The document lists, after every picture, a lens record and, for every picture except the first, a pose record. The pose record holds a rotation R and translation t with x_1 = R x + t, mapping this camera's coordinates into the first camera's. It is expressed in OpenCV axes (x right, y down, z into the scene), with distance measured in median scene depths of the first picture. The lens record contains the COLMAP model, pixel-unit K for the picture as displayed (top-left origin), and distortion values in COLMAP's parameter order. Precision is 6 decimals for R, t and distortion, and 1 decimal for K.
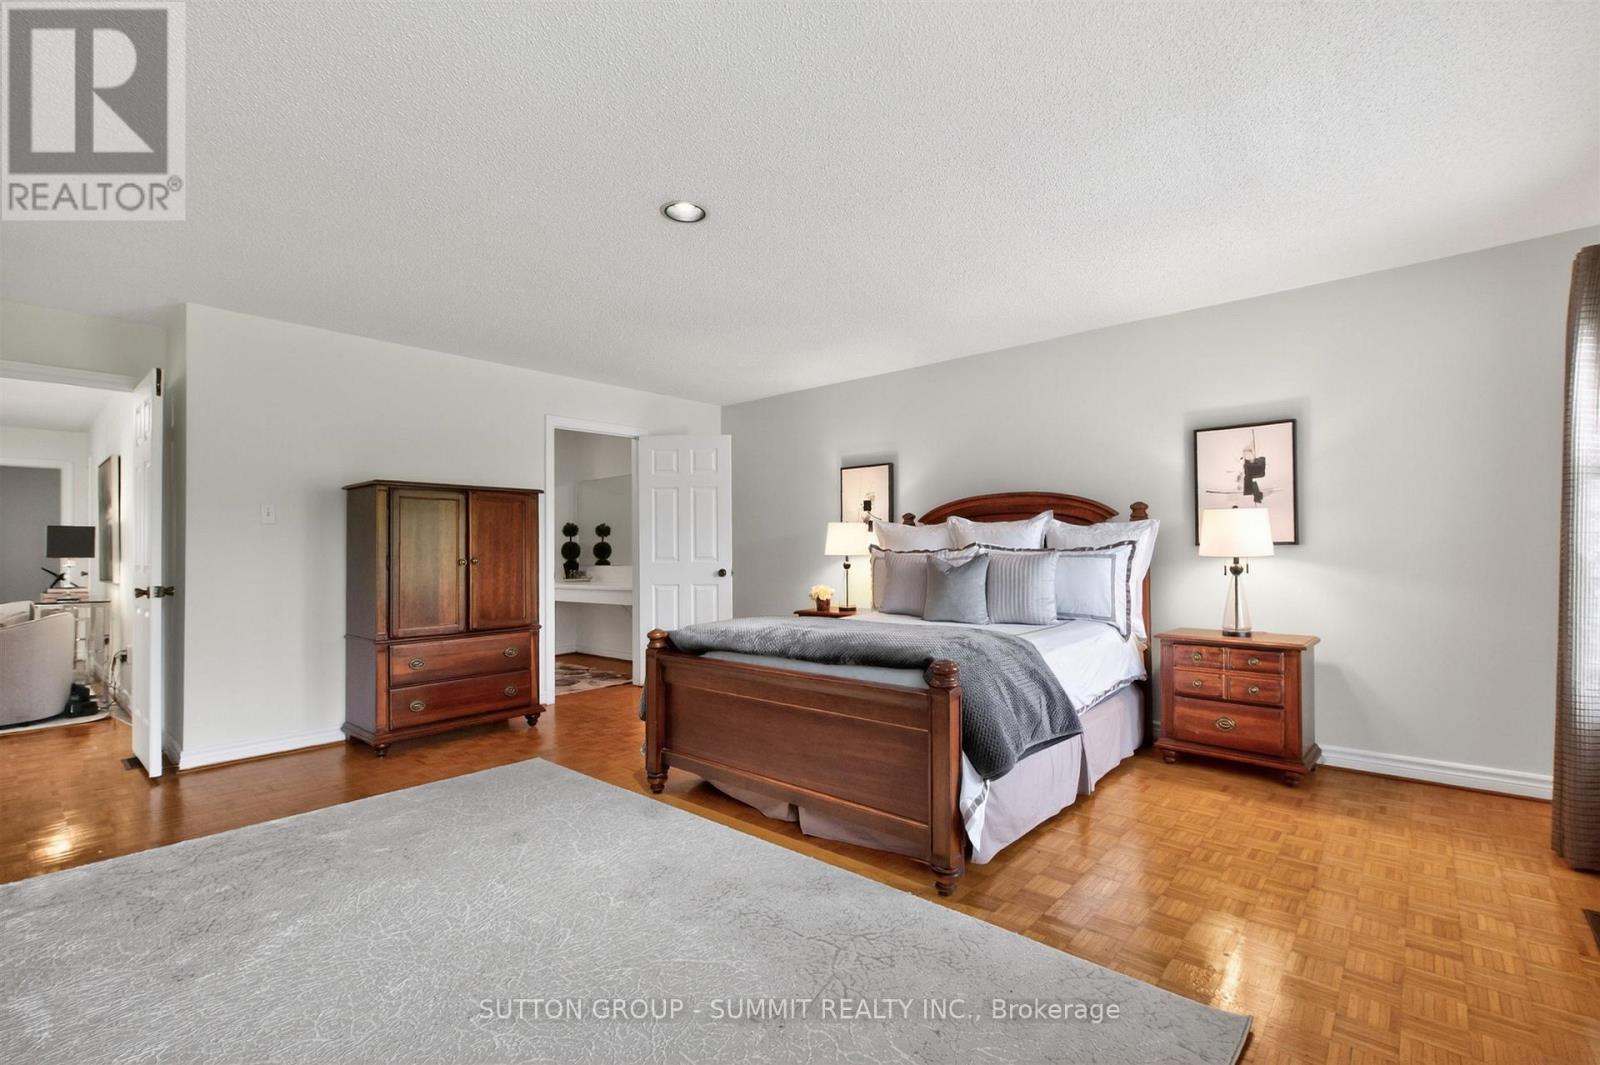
lens RADIAL K [[713.4, 0, 800.0], [0, 713.4, 532.5], [0, 0, 1]] dist [-0.000619, -0.000453]
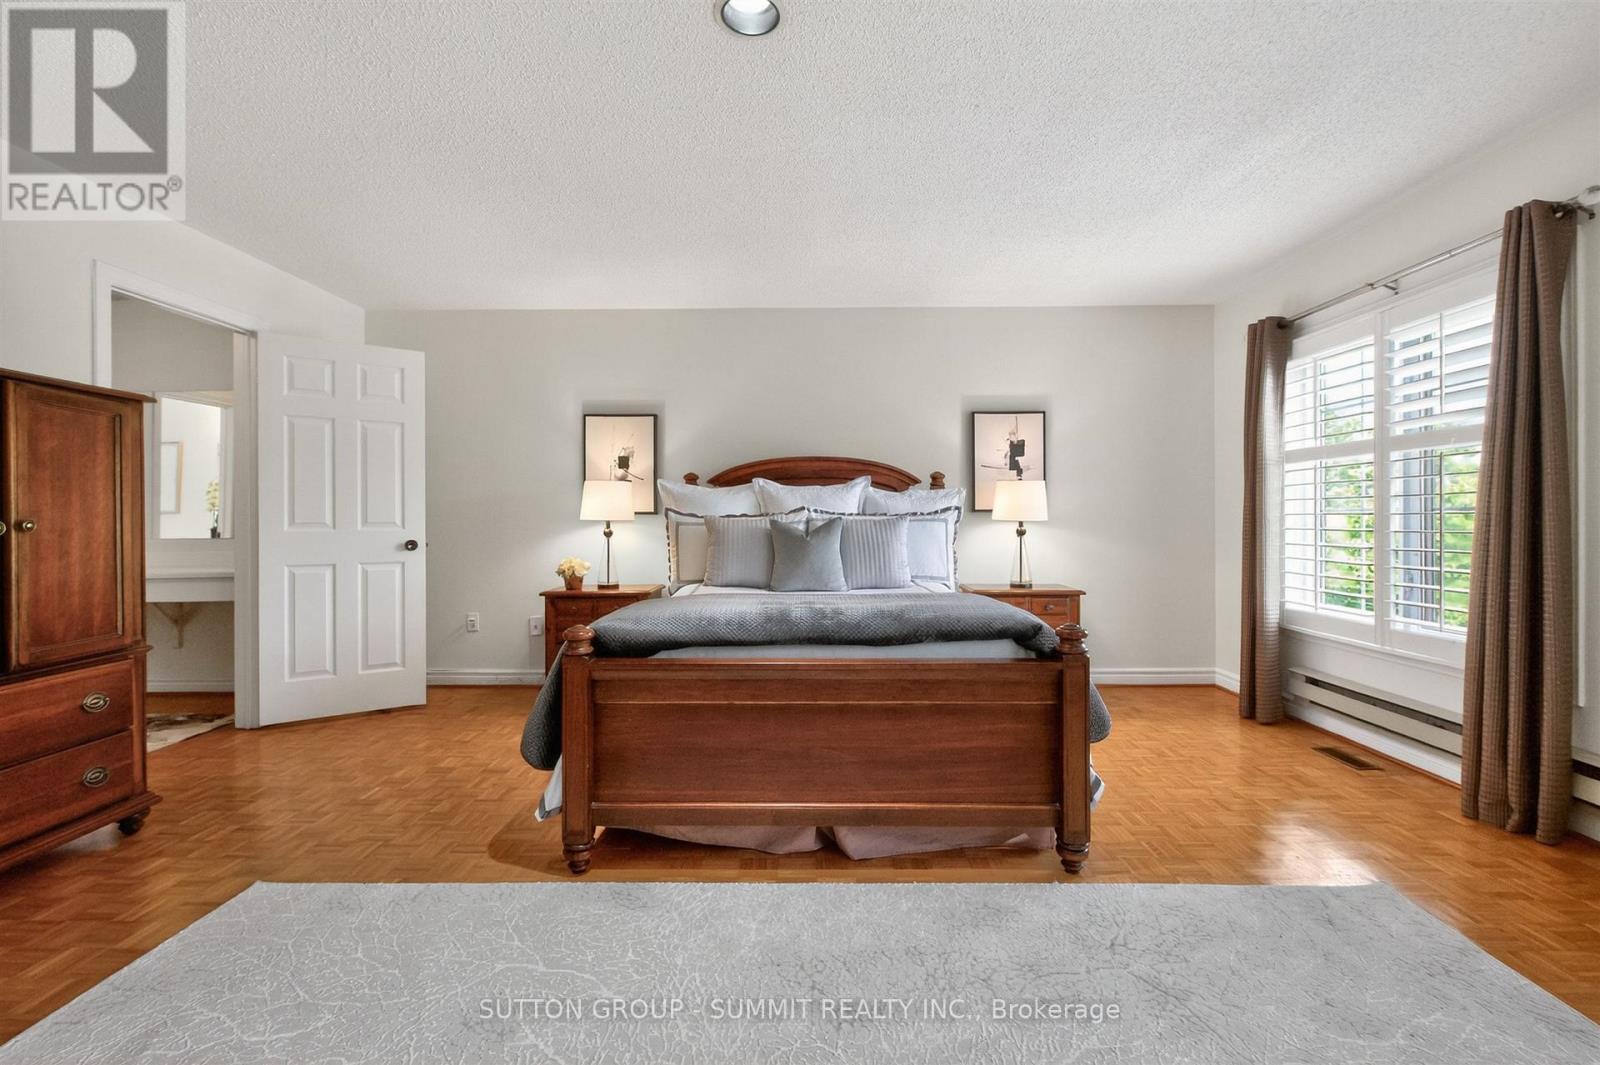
lens RADIAL K [[709.7, 0, 800.7], [0, 709.7, 514.4], [0, 0, 1]] dist [0.001160, -0.000221]
pose [[0.754165, 0.011374, 0.656586, -0.408497], [-0.019288, 0.999802, 0.004835, 0.021777], [-0.656401, -0.016311, 0.754236, 0.316297]]
